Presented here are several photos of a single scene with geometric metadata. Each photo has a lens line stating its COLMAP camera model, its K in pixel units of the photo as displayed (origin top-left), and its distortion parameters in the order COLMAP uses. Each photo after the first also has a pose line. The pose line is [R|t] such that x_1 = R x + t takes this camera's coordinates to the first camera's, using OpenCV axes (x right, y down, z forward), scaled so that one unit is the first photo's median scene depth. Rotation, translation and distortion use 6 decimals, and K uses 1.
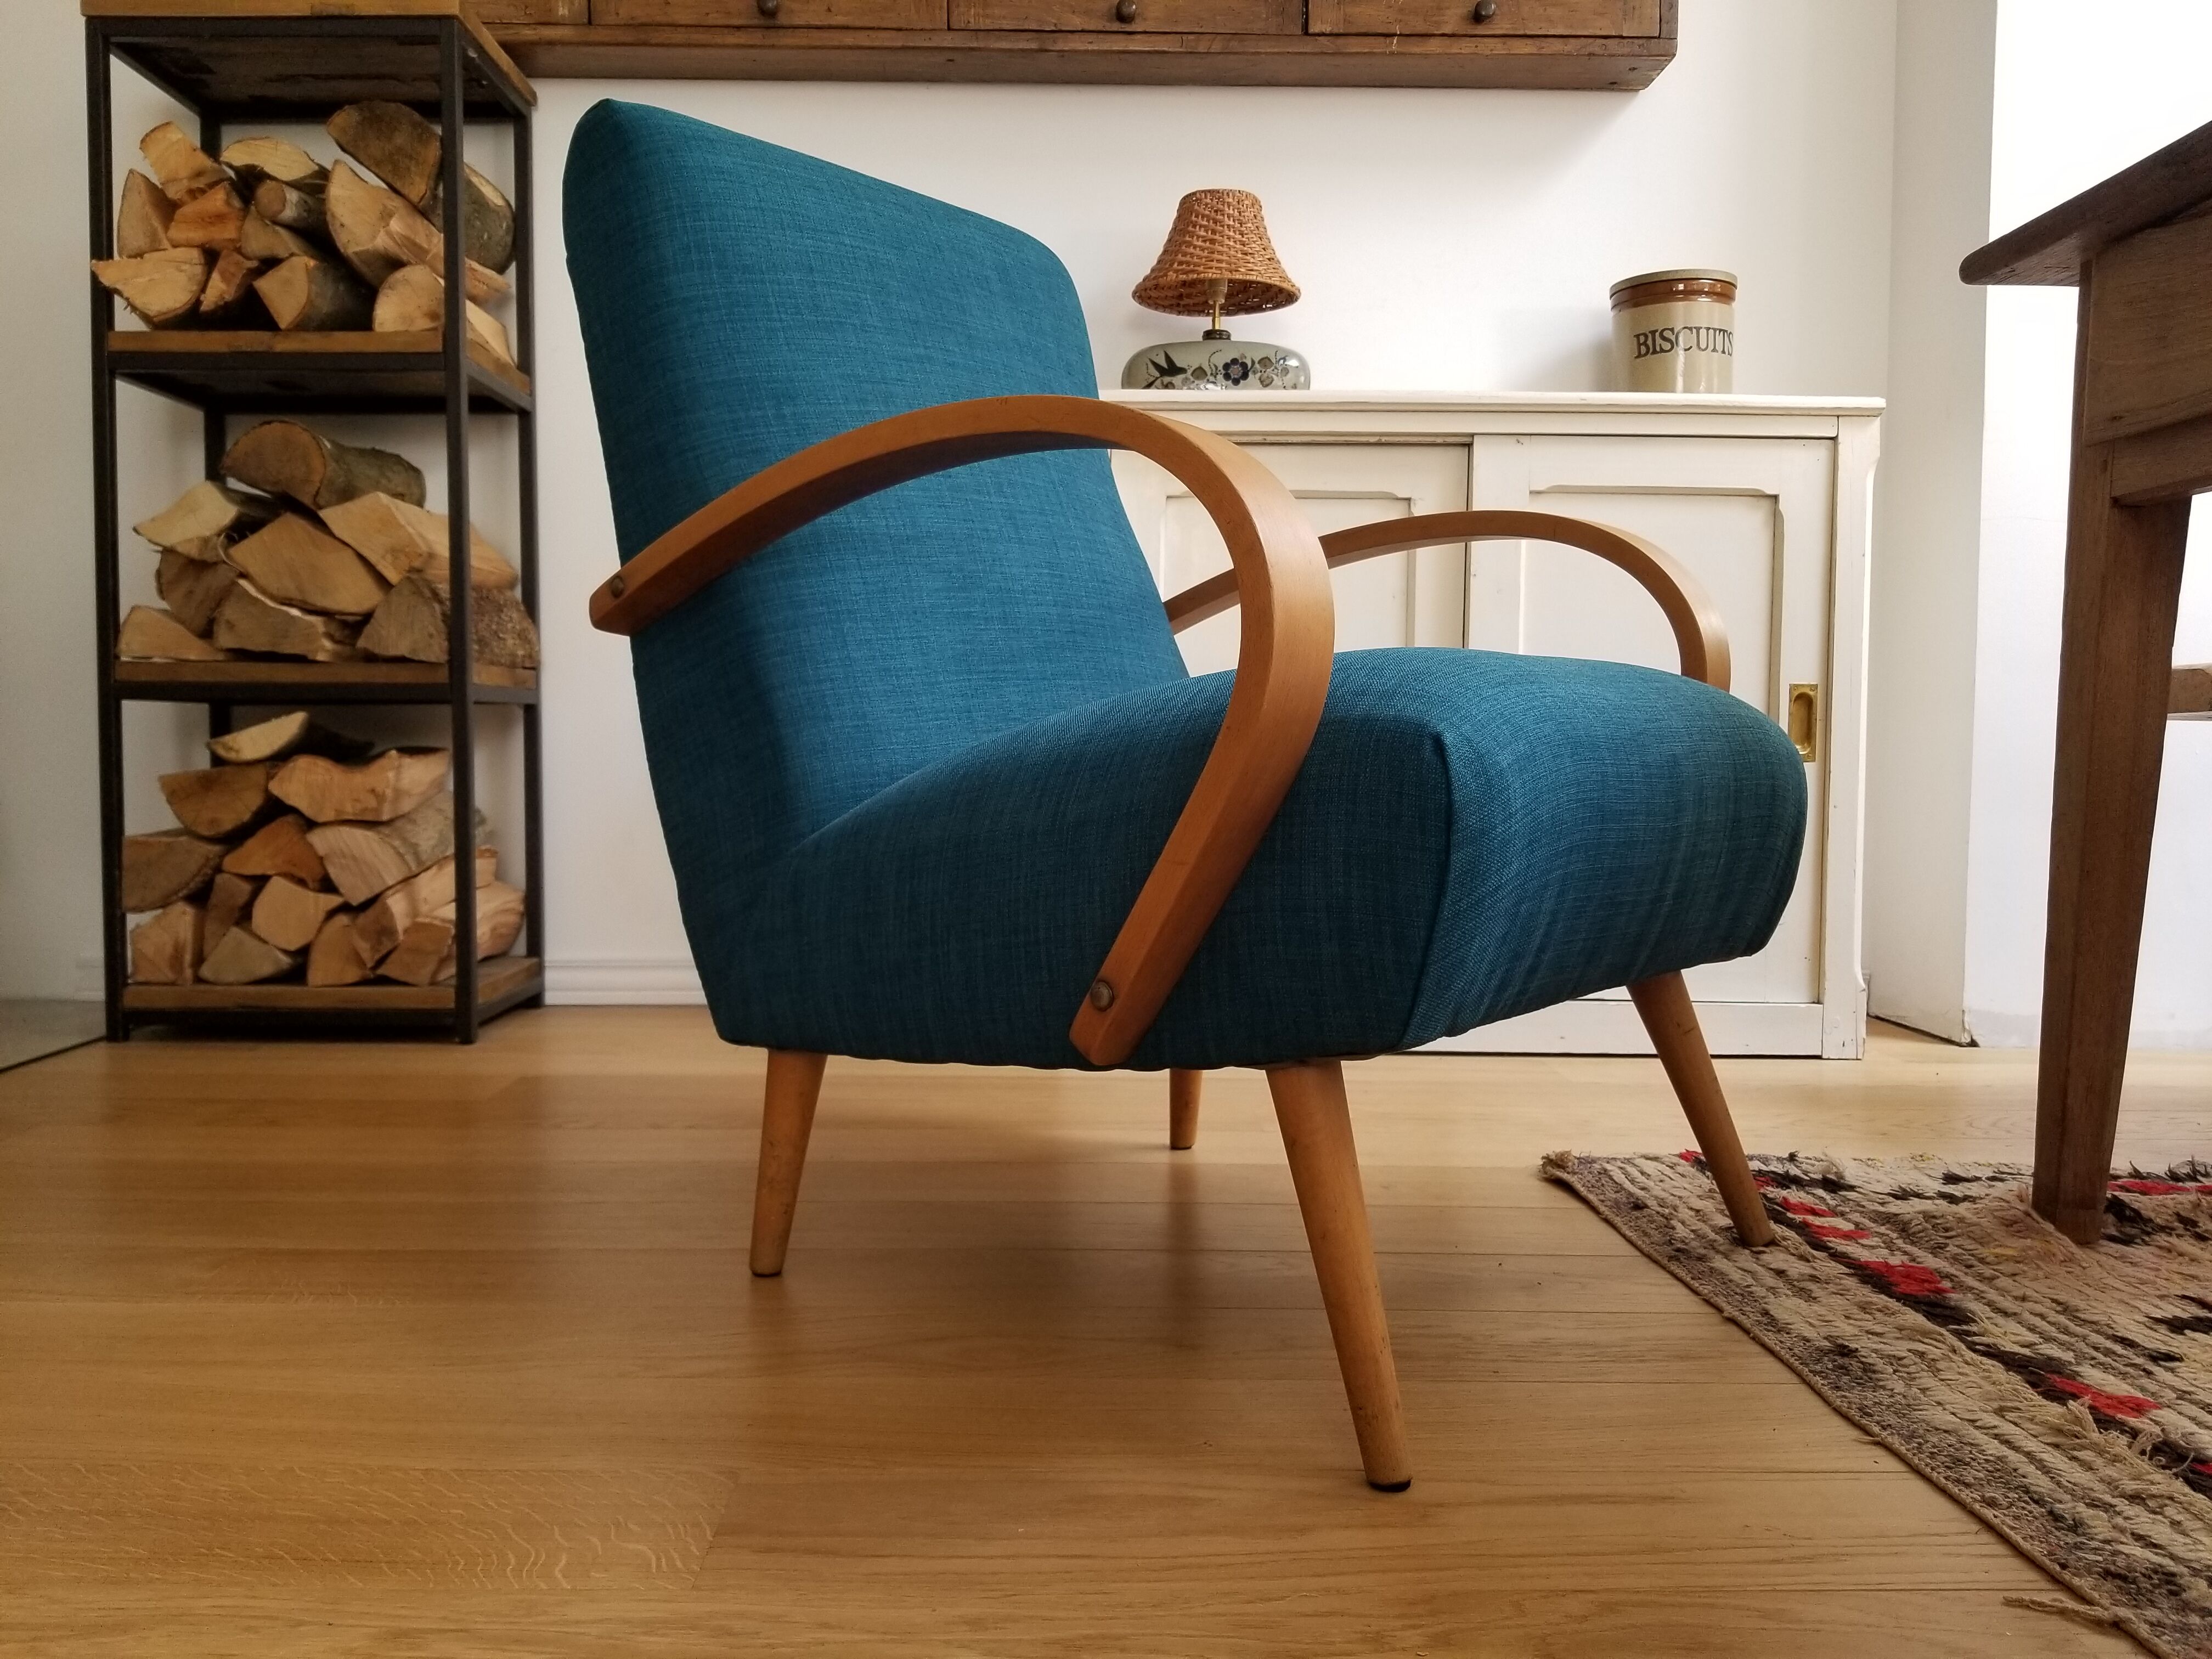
lens RADIAL K [[1830.3, 0, 1055.8], [0, 1830.3, 820.7], [0, 0, 1]] dist [0.052549, -0.125583]
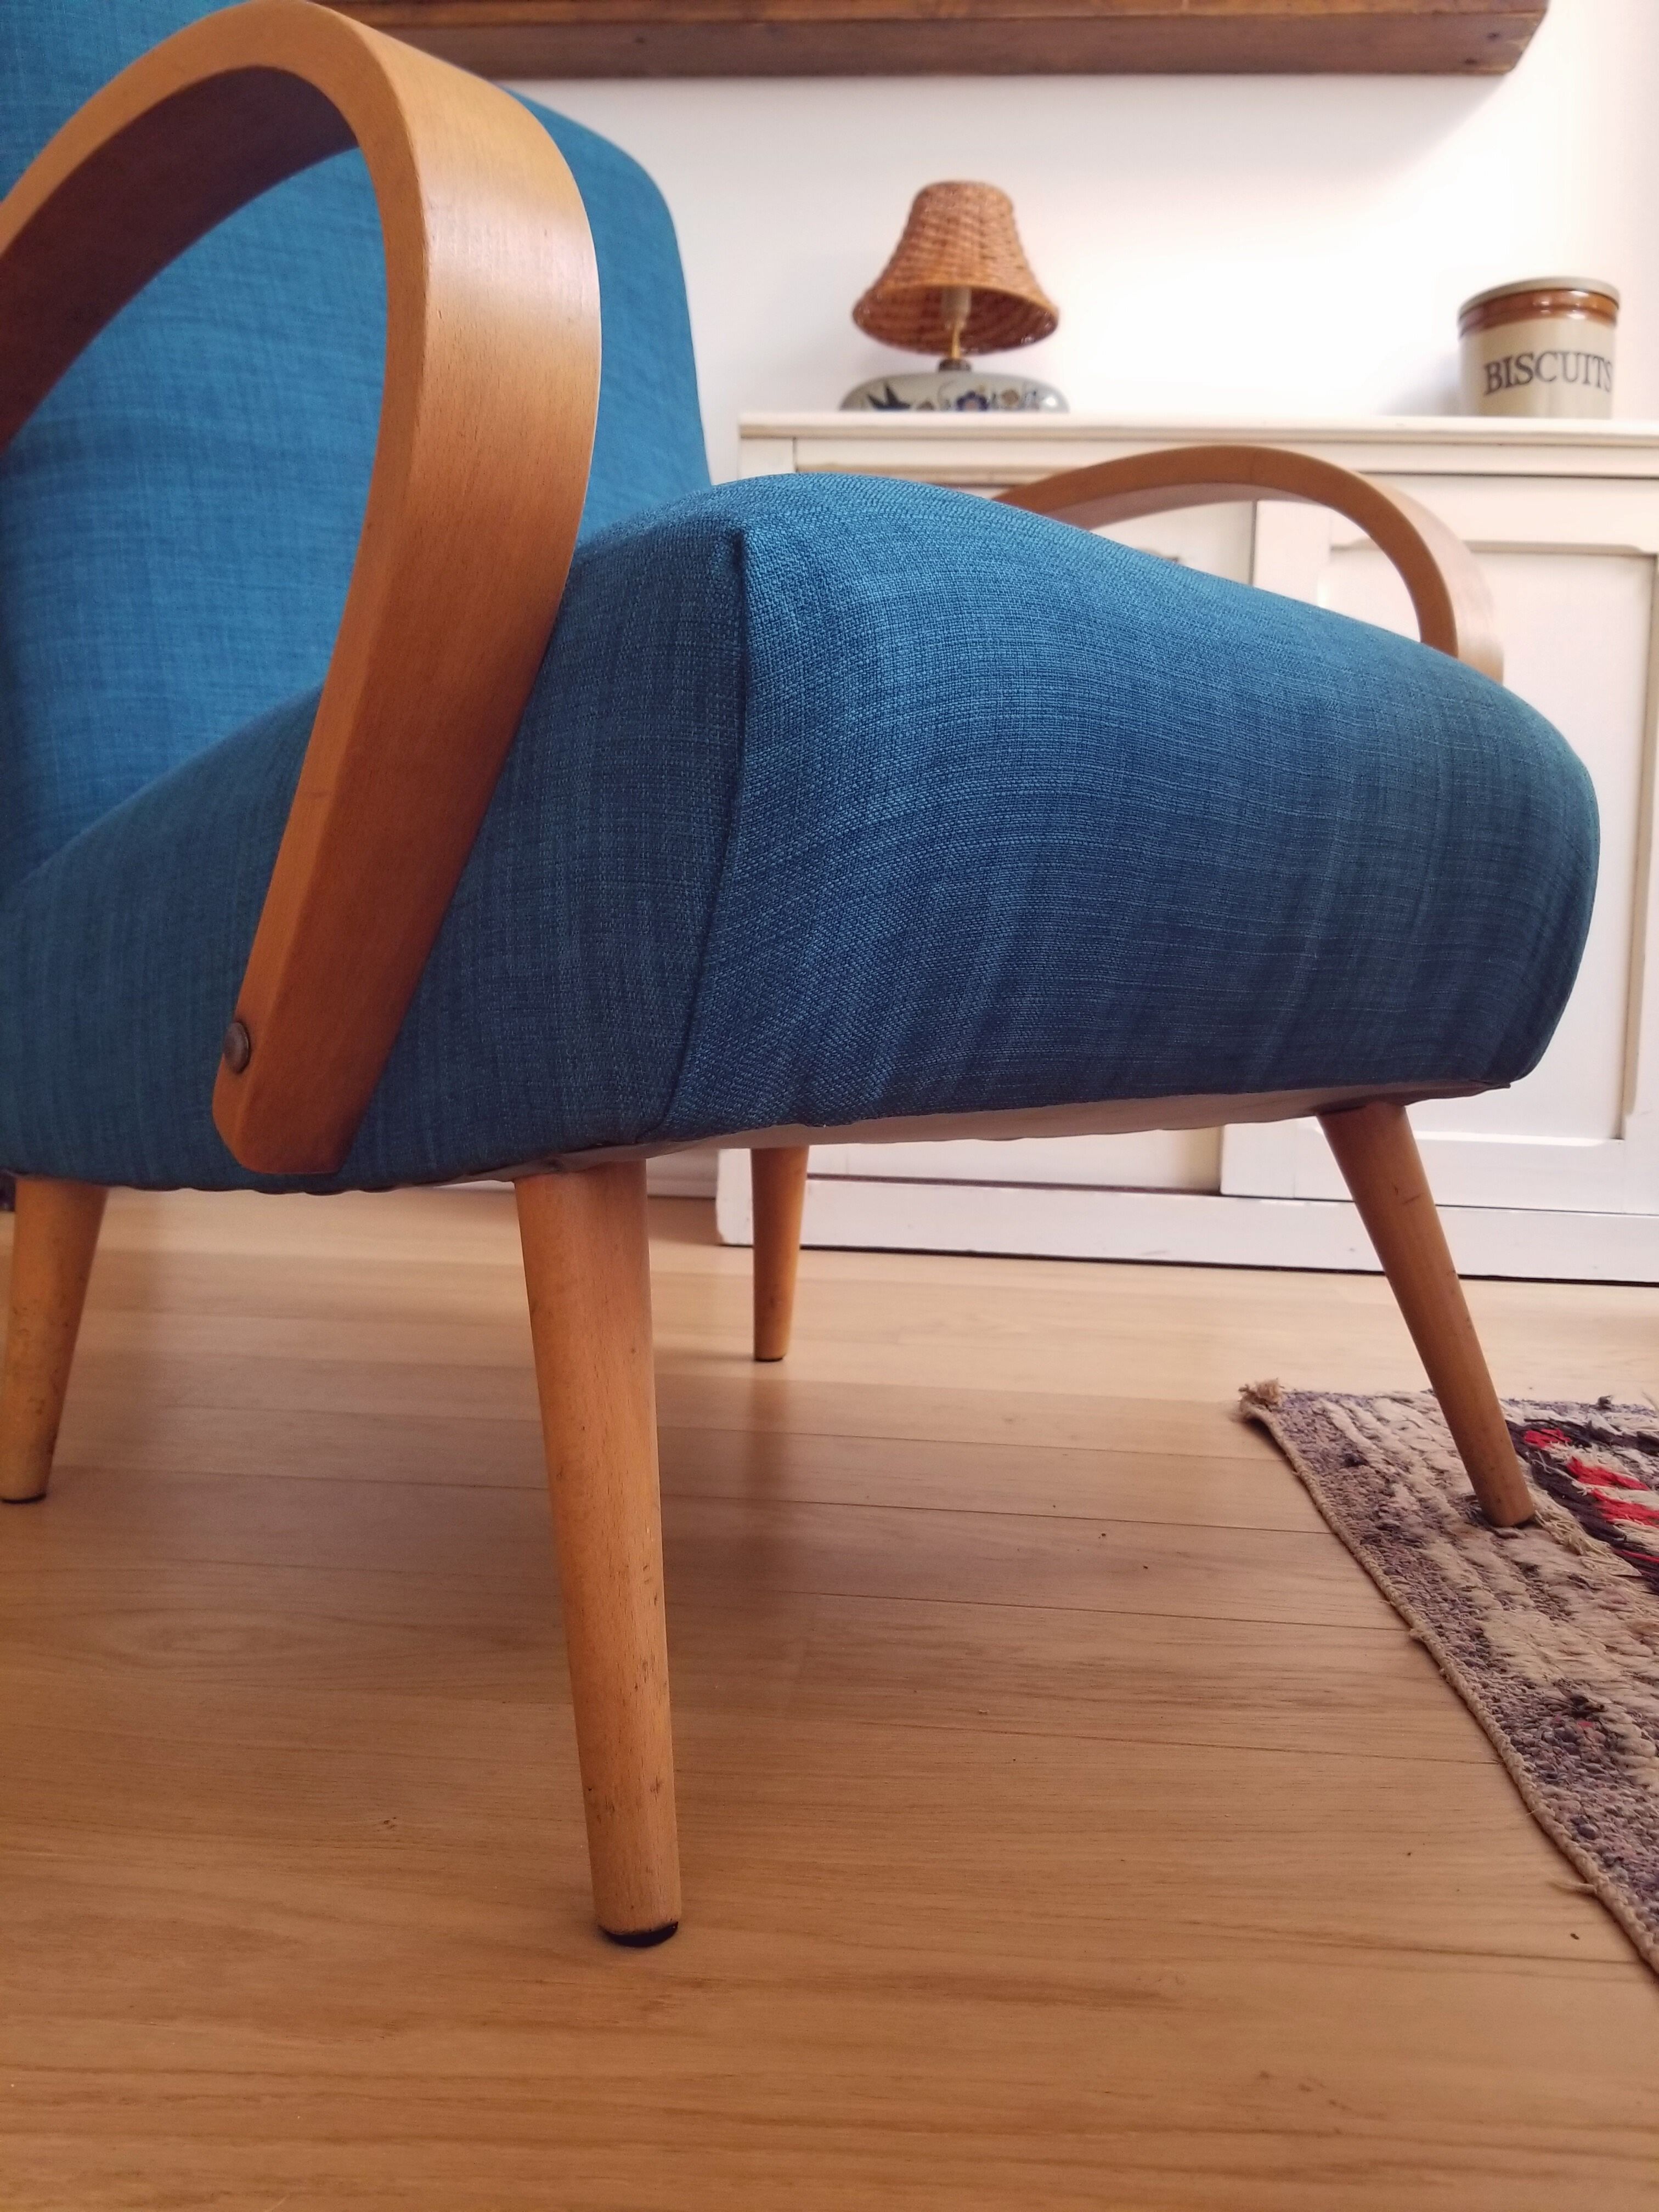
lens RADIAL K [[1830.3, 0, 833.9], [0, 1830.3, 1093.7], [0, 0, 1]] dist [0.052549, -0.125583]
pose [[0.995956, 0.028055, -0.085351, 0.201342], [-0.026735, 0.999505, 0.016566, 0.073835], [0.085774, -0.014217, 0.996213, 0.335702]]
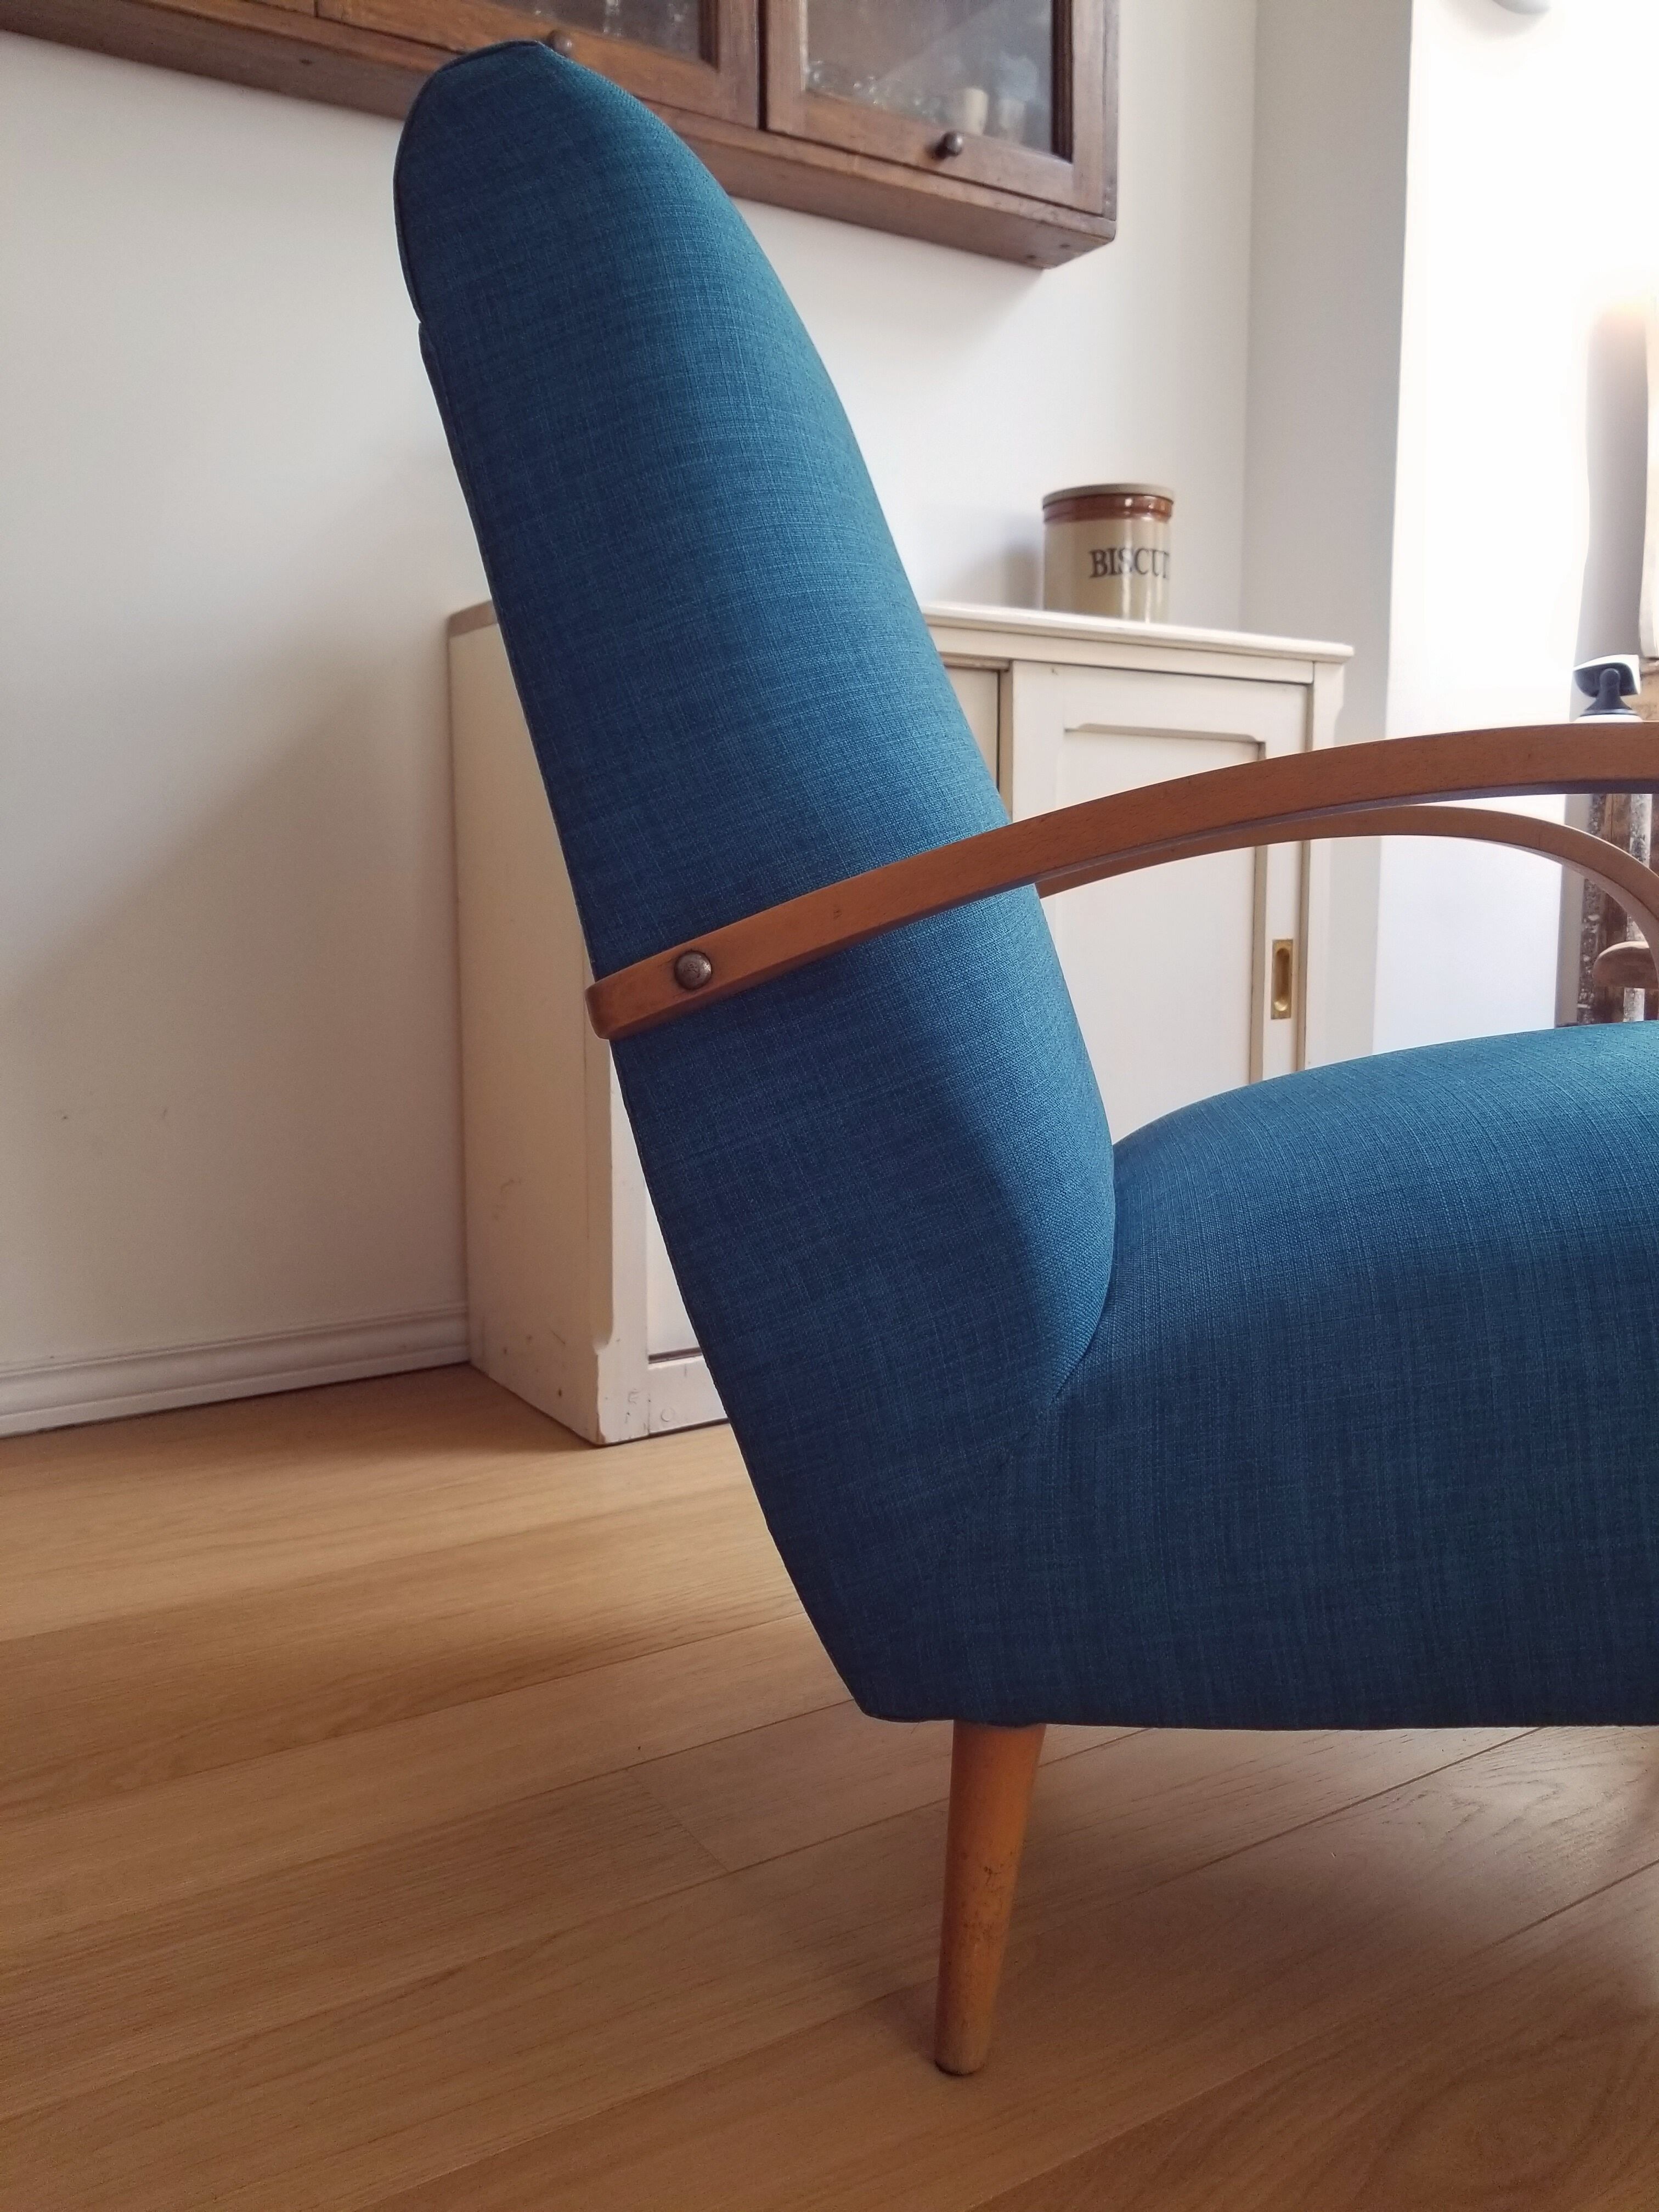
lens RADIAL K [[1830.3, 0, 830.1], [0, 1830.3, 1061.1], [0, 0, 1]] dist [0.052549, -0.125583]
pose [[0.834337, -0.066796, 0.547192, -0.535006], [0.033978, 0.996976, 0.069894, -0.145280], [-0.550206, -0.039723, 0.834084, 0.547987]]
